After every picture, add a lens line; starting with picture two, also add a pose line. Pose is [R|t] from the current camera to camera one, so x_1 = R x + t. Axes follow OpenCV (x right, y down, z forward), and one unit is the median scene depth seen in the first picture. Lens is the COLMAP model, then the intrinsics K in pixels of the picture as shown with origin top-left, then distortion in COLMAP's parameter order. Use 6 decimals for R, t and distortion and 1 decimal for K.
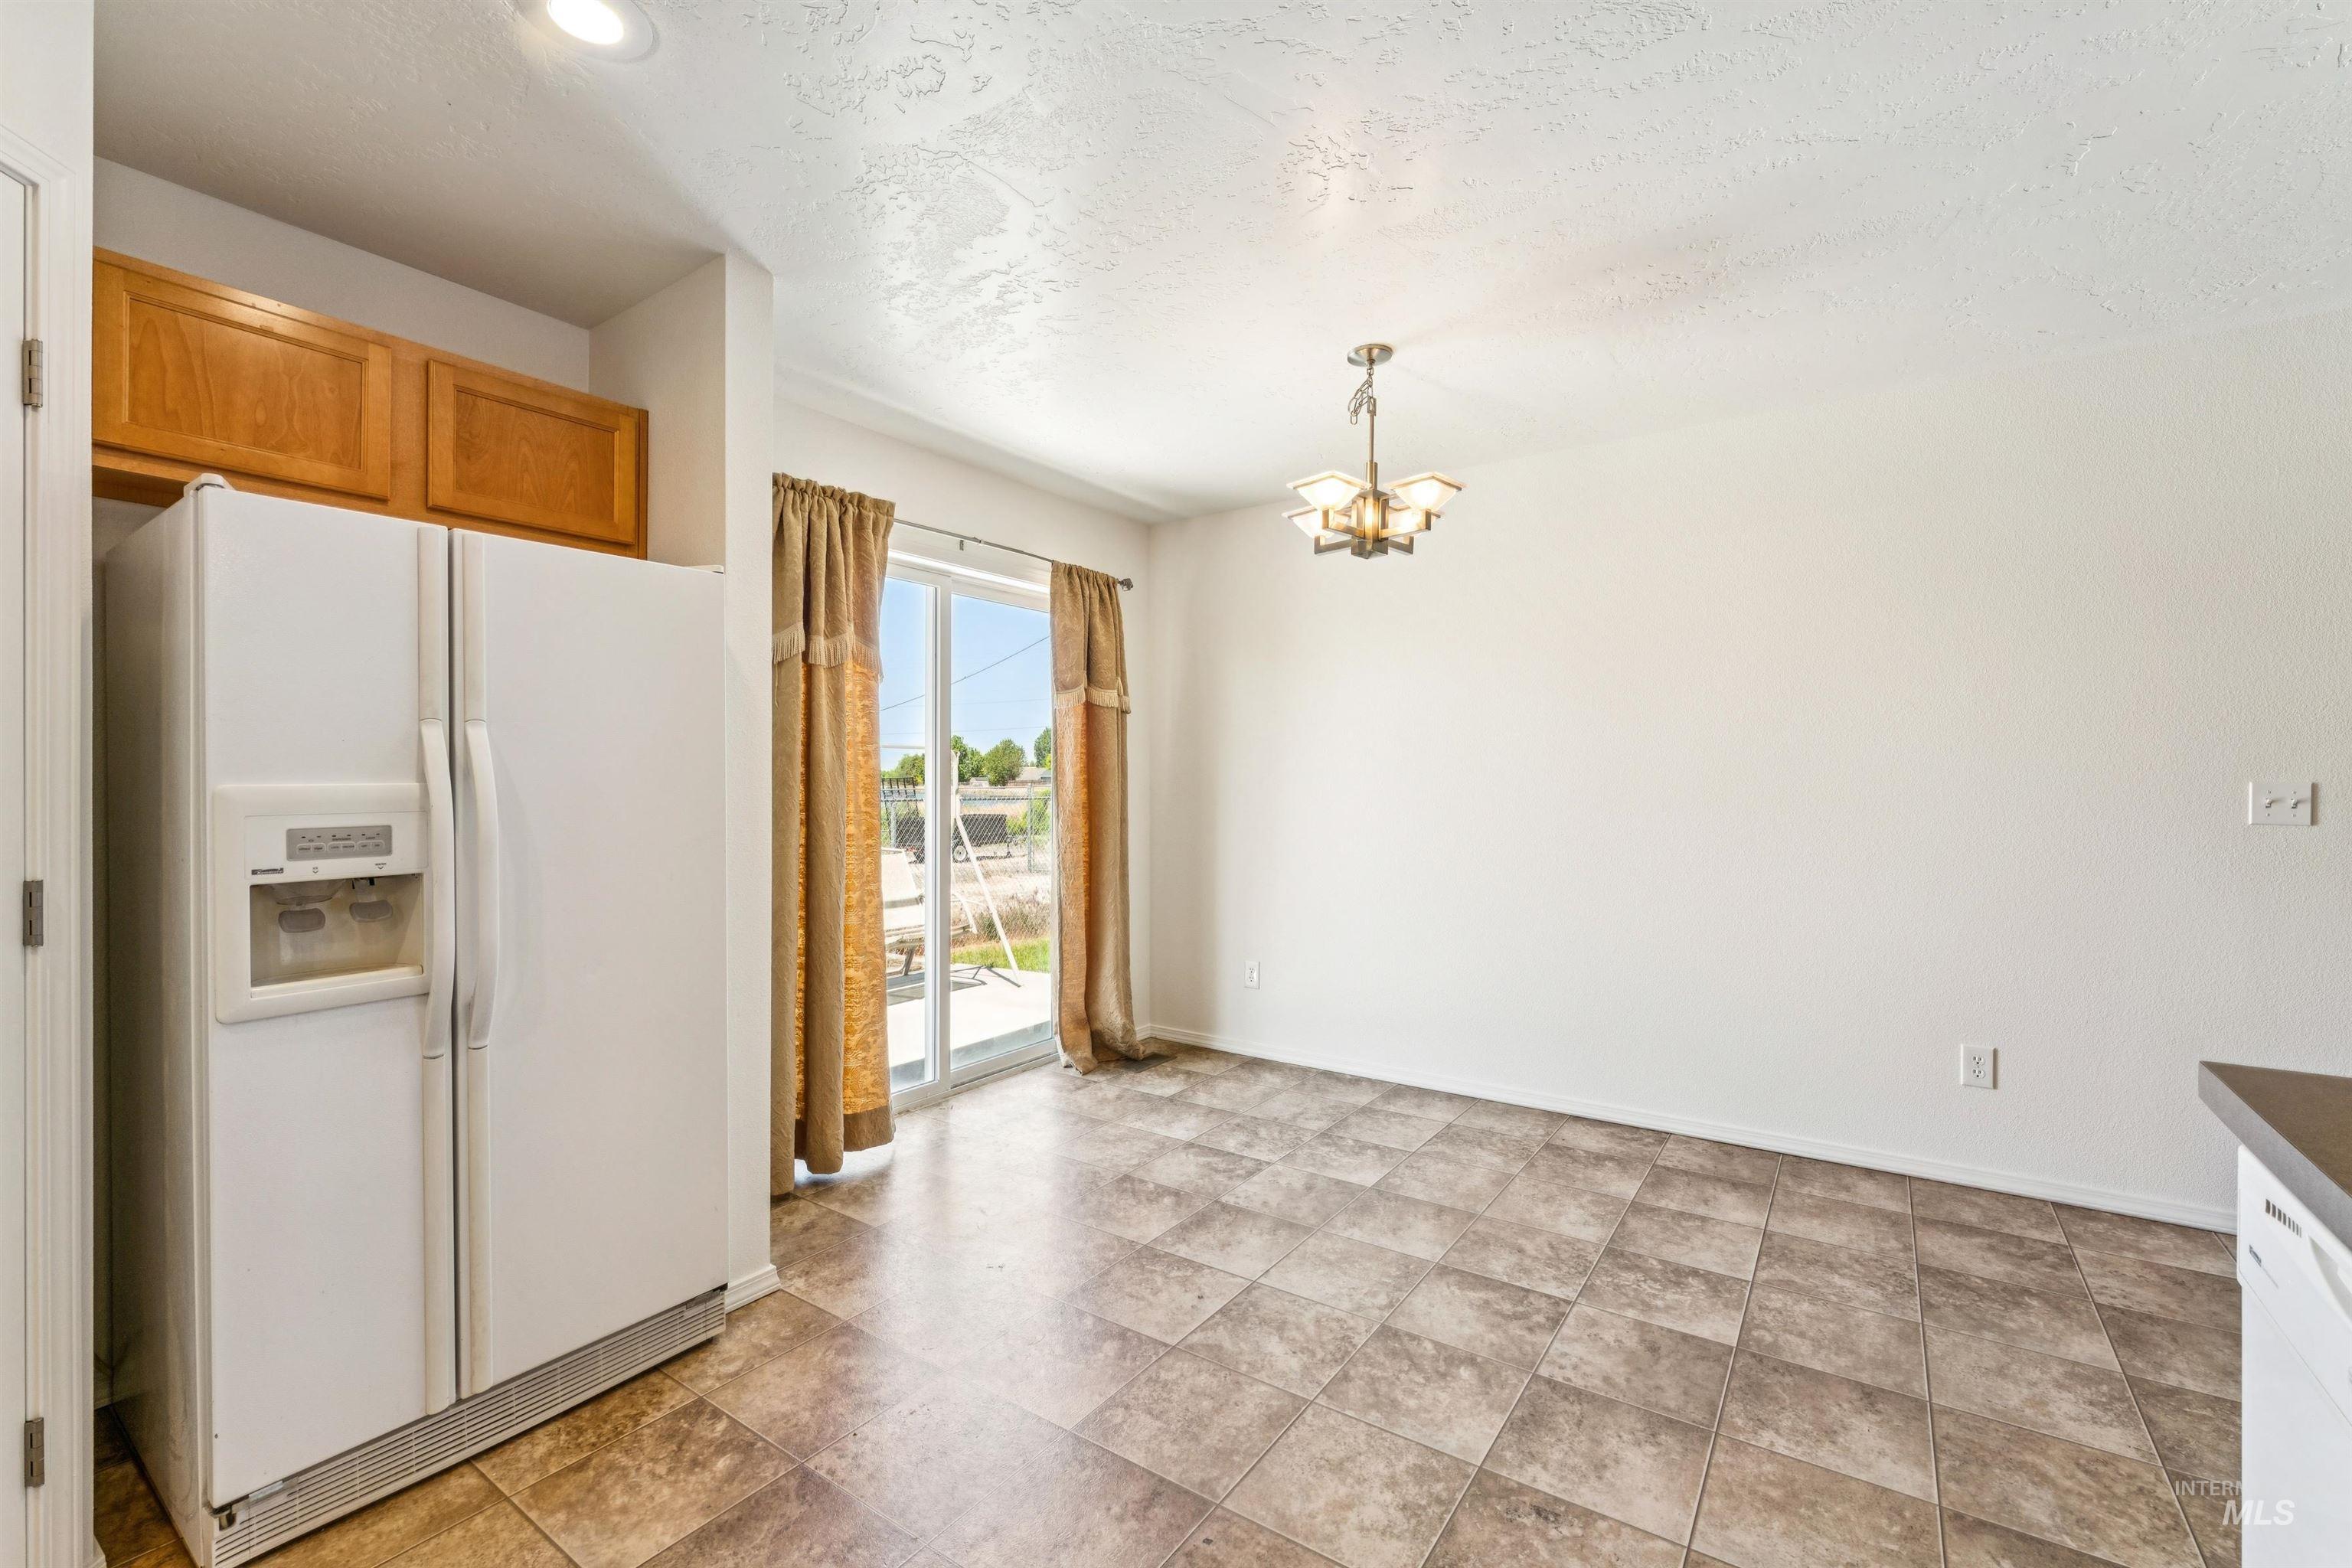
lens RADIAL K [[1014.1, 0, 1160.2], [0, 1014.1, 818.6], [0, 0, 1]] dist [0.004305, 0.001185]
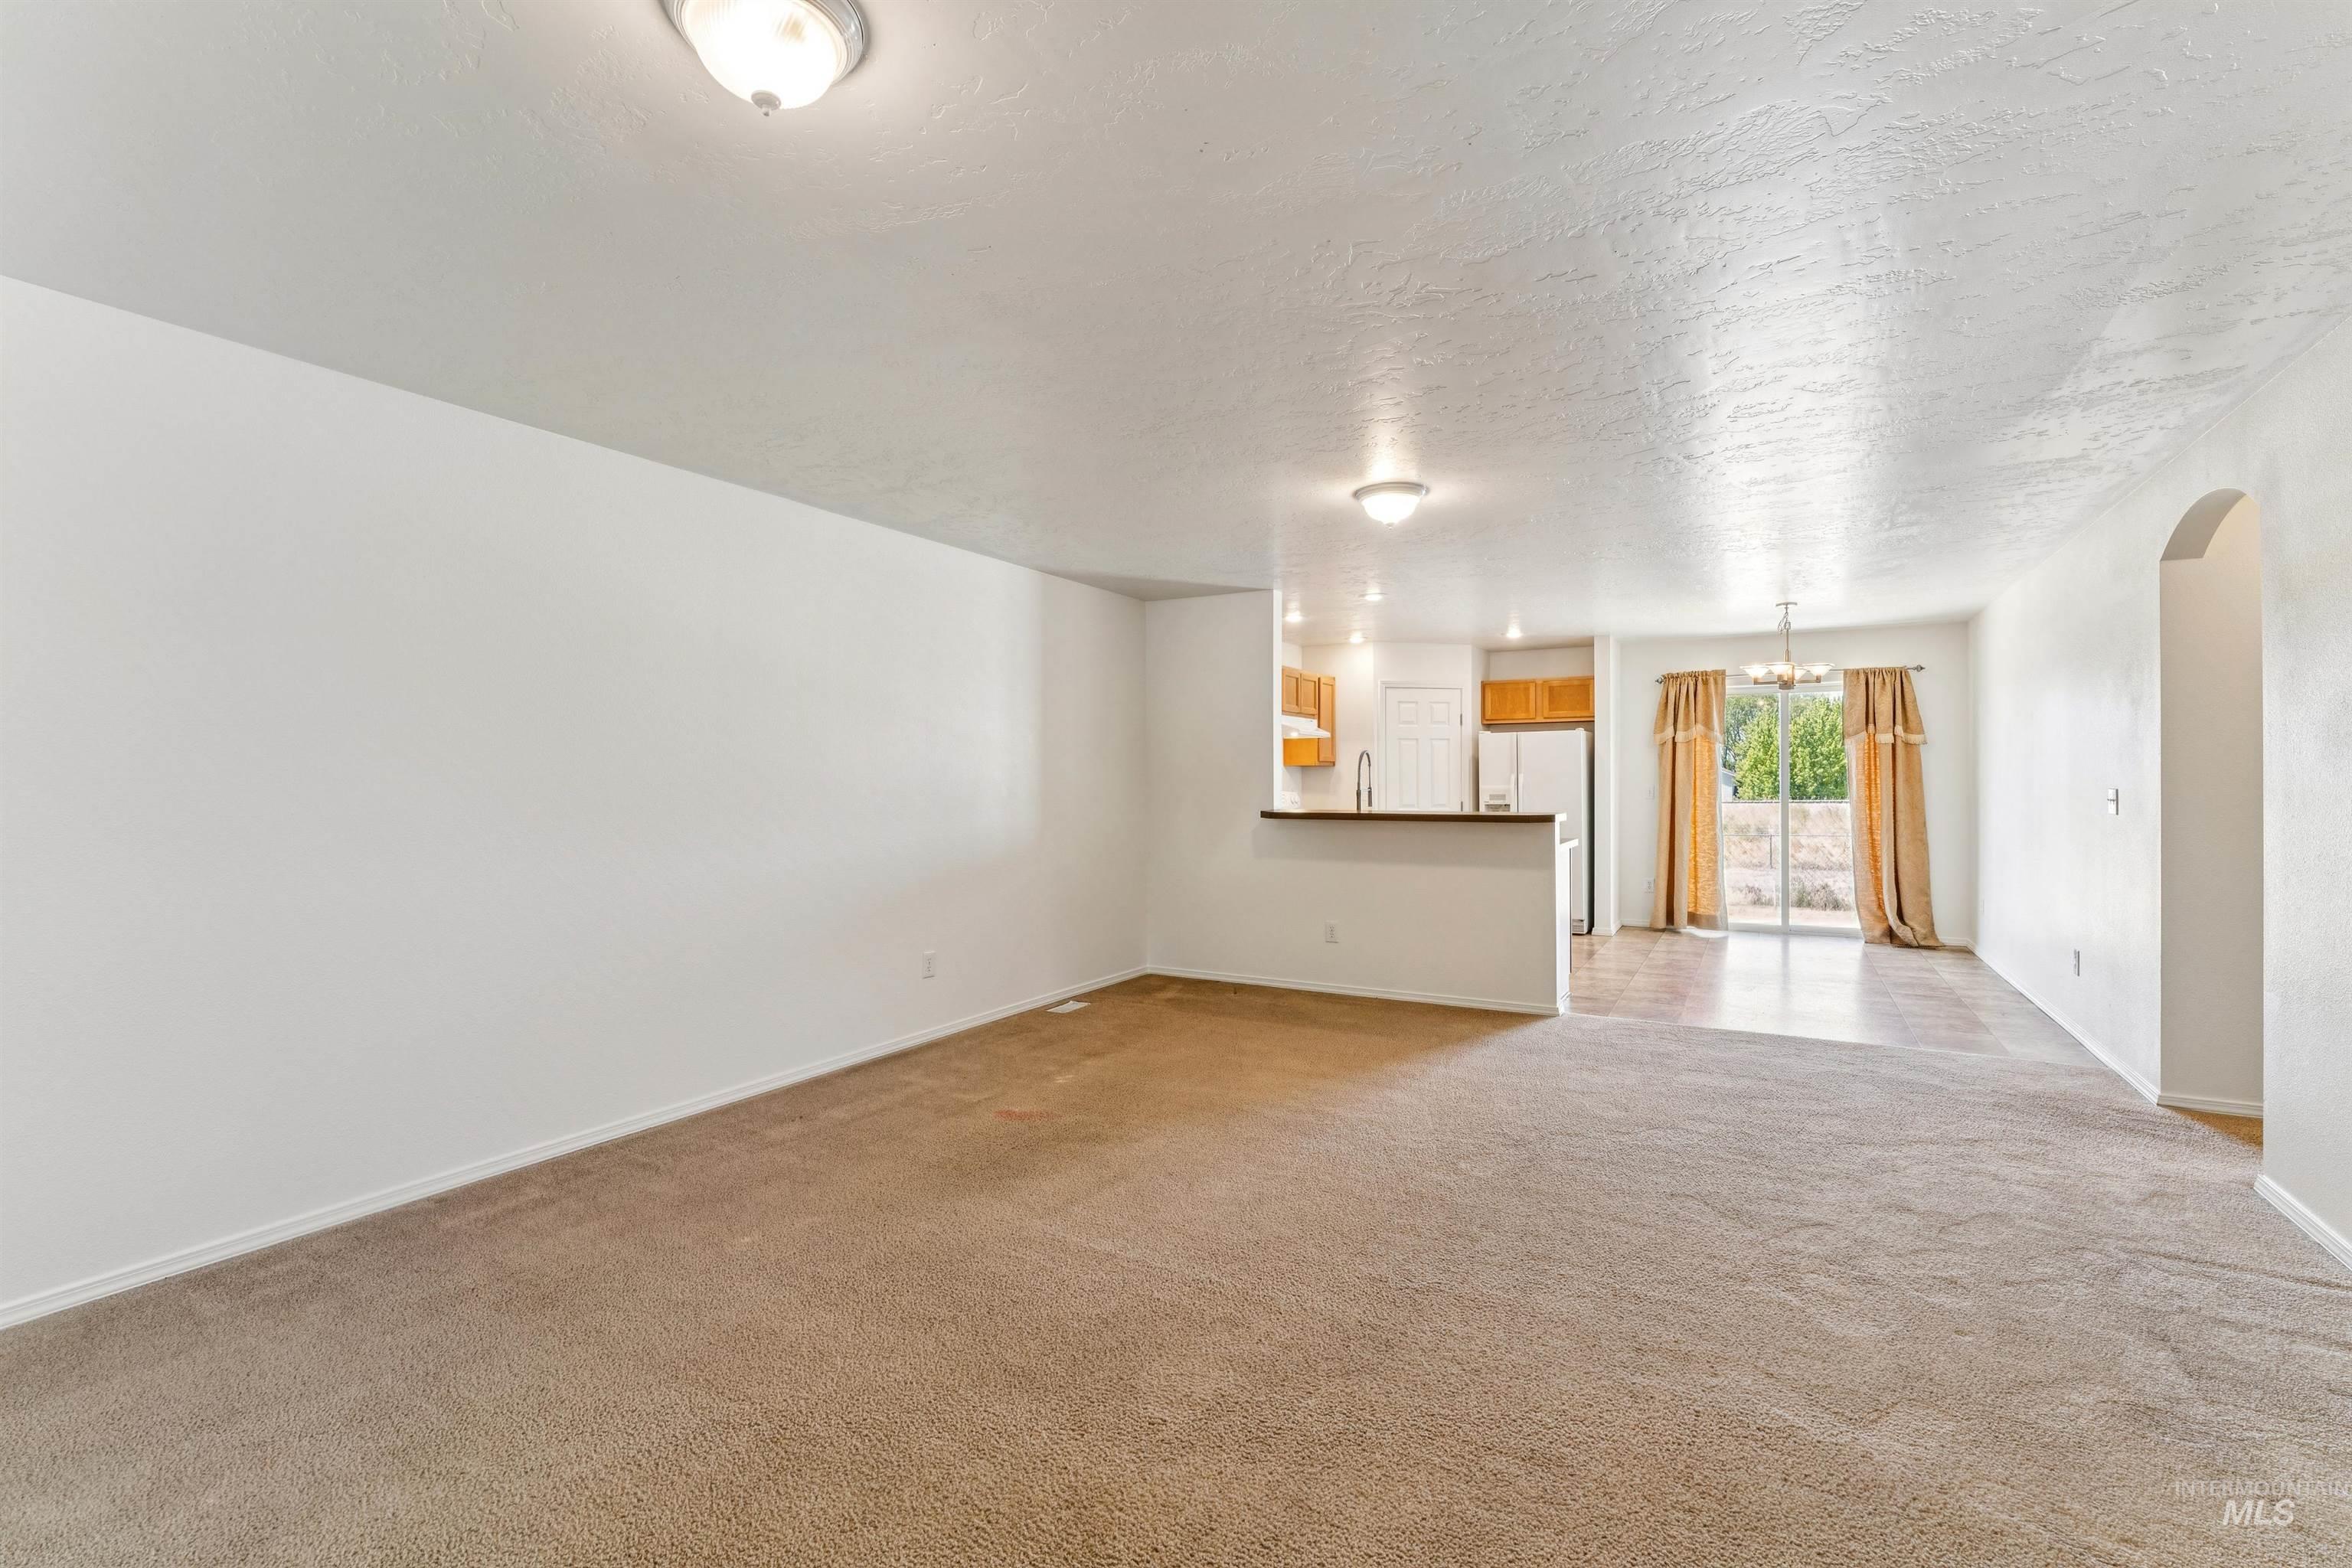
lens RADIAL K [[1014.1, 0, 1210.3], [0, 1014.1, 769.9], [0, 0, 1]] dist [0.004305, 0.001185]
pose [[0.110938, -0.011339, -0.993763, 2.198691], [-0.032353, 0.999364, -0.015015, 0.005756], [0.993301, 0.033817, 0.110501, -0.533939]]
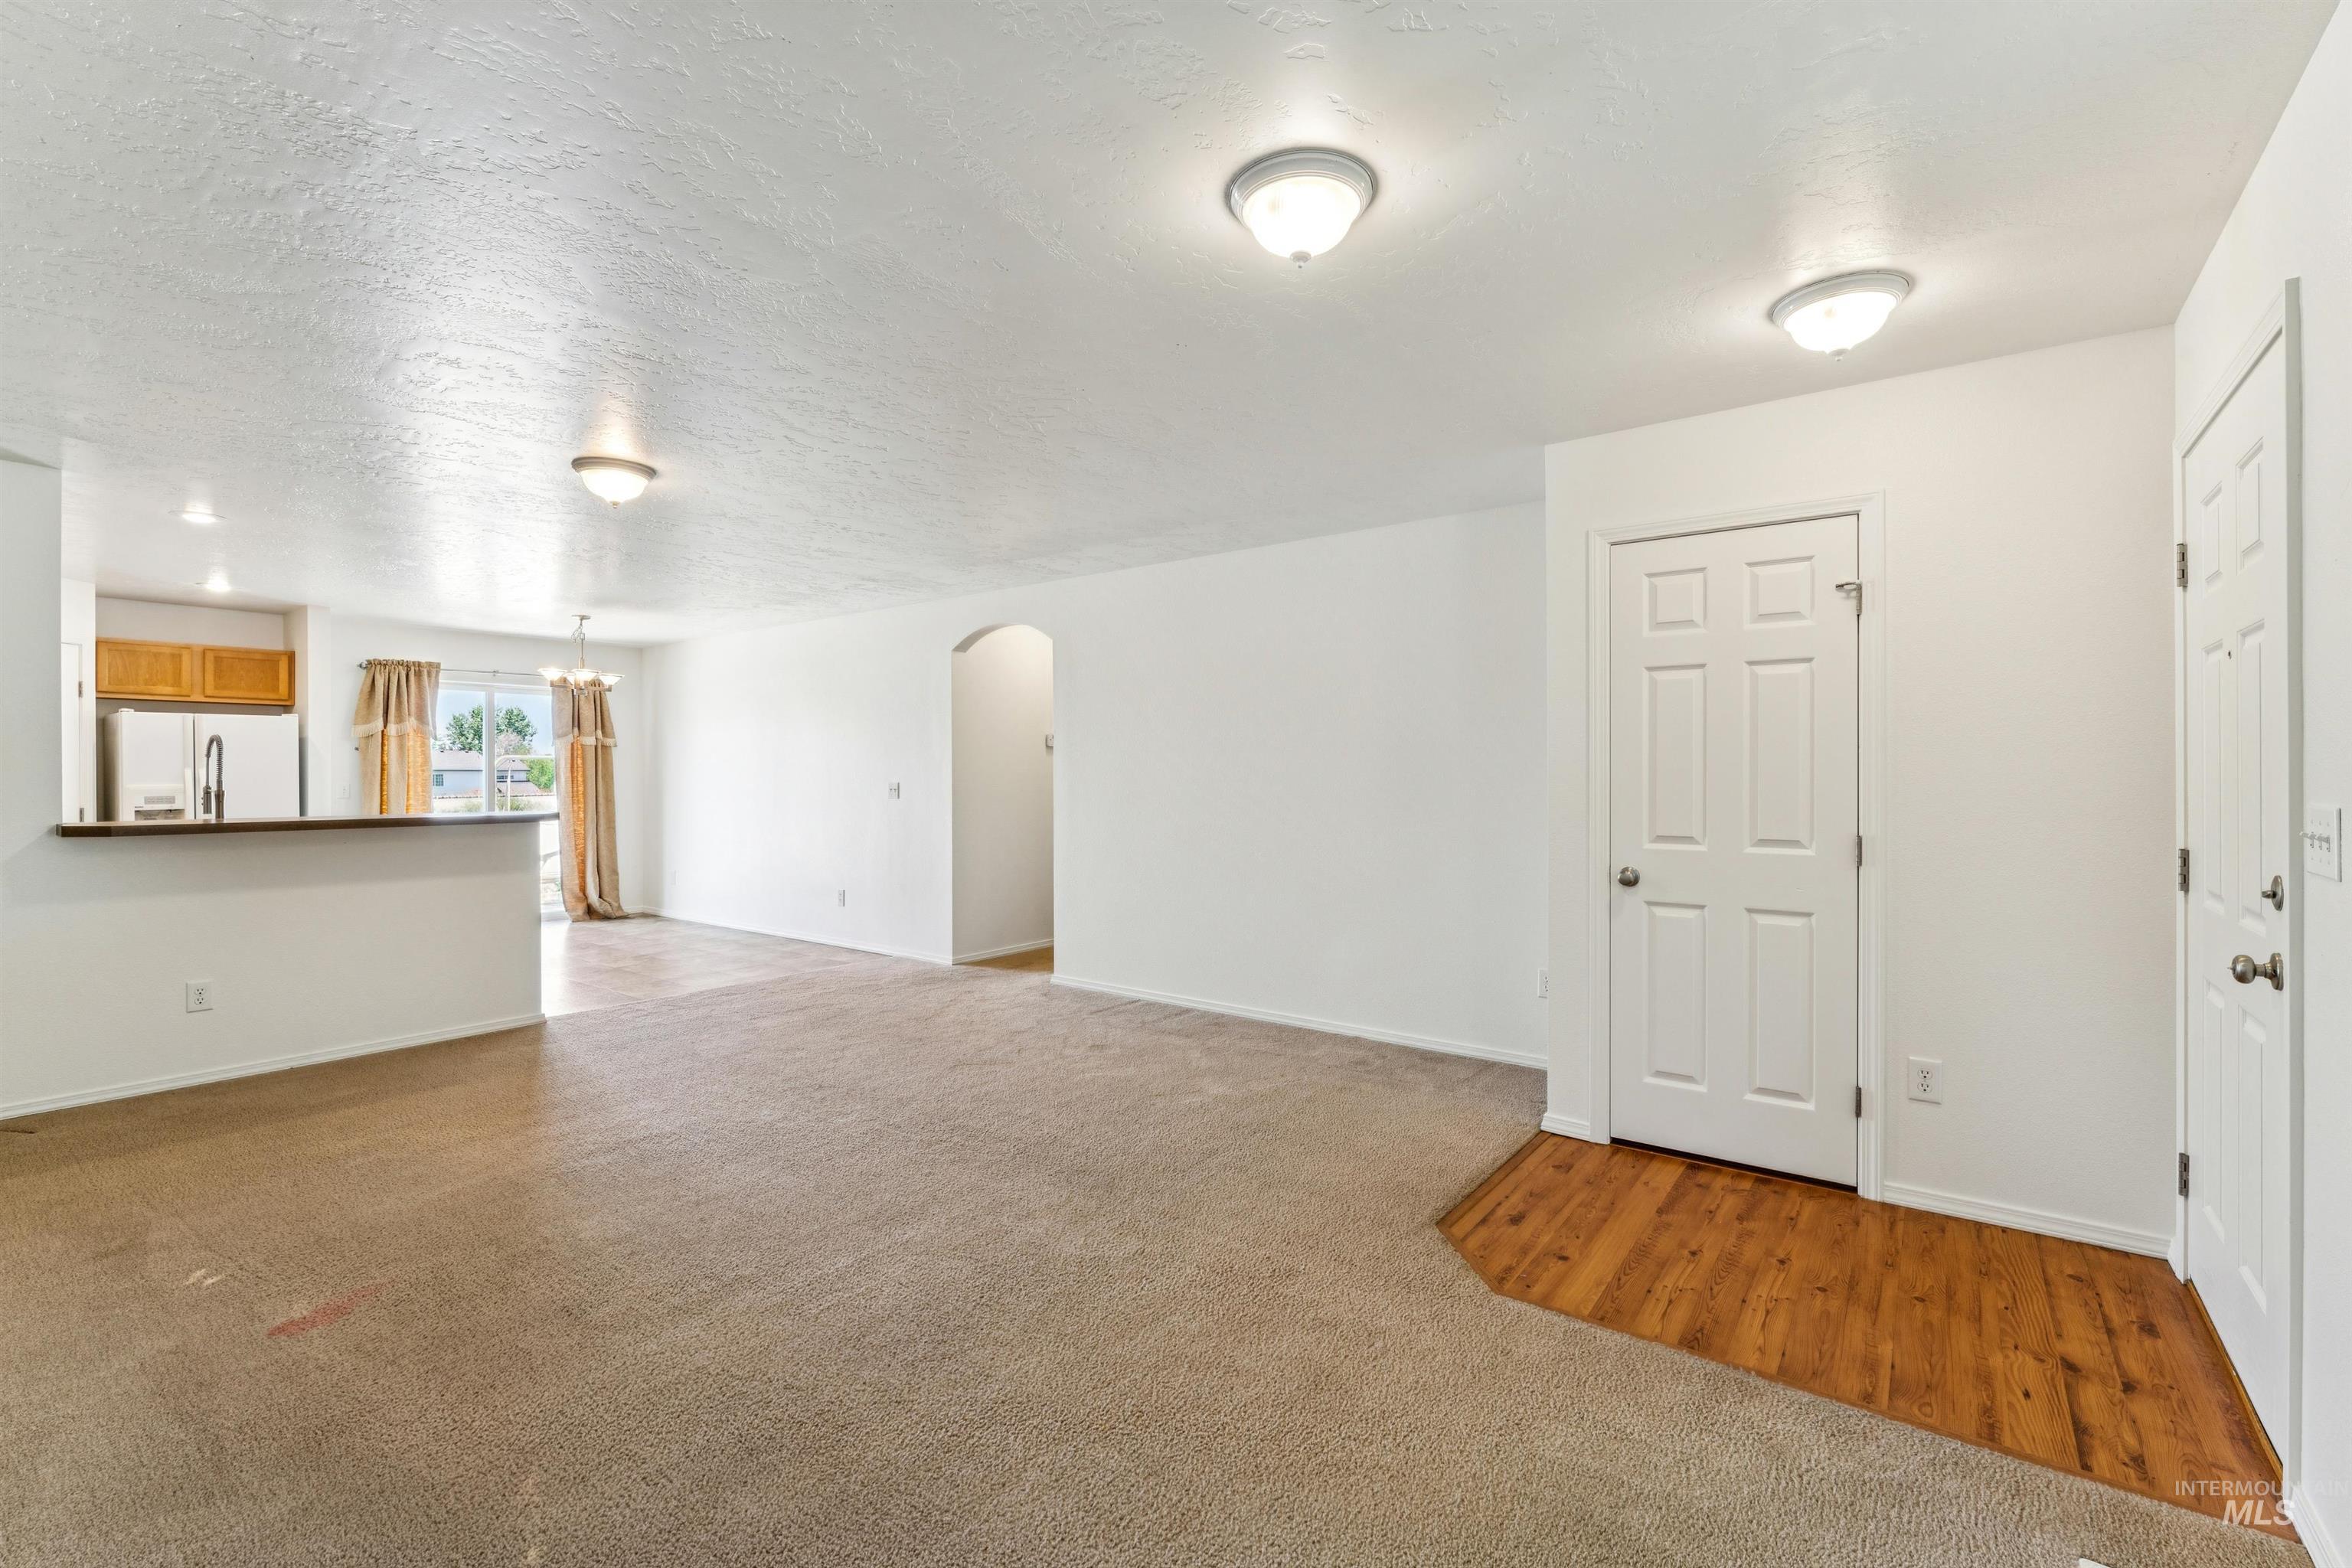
lens RADIAL K [[1014.1, 0, 1127.8], [0, 1014.1, 812.4], [0, 0, 1]] dist [0.004305, 0.001185]
pose [[0.997951, 0.002378, -0.063933, 1.603645], [-0.002315, 0.999997, 0.001061, 0.030283], [0.063935, -0.000911, 0.997954, -1.349126]]
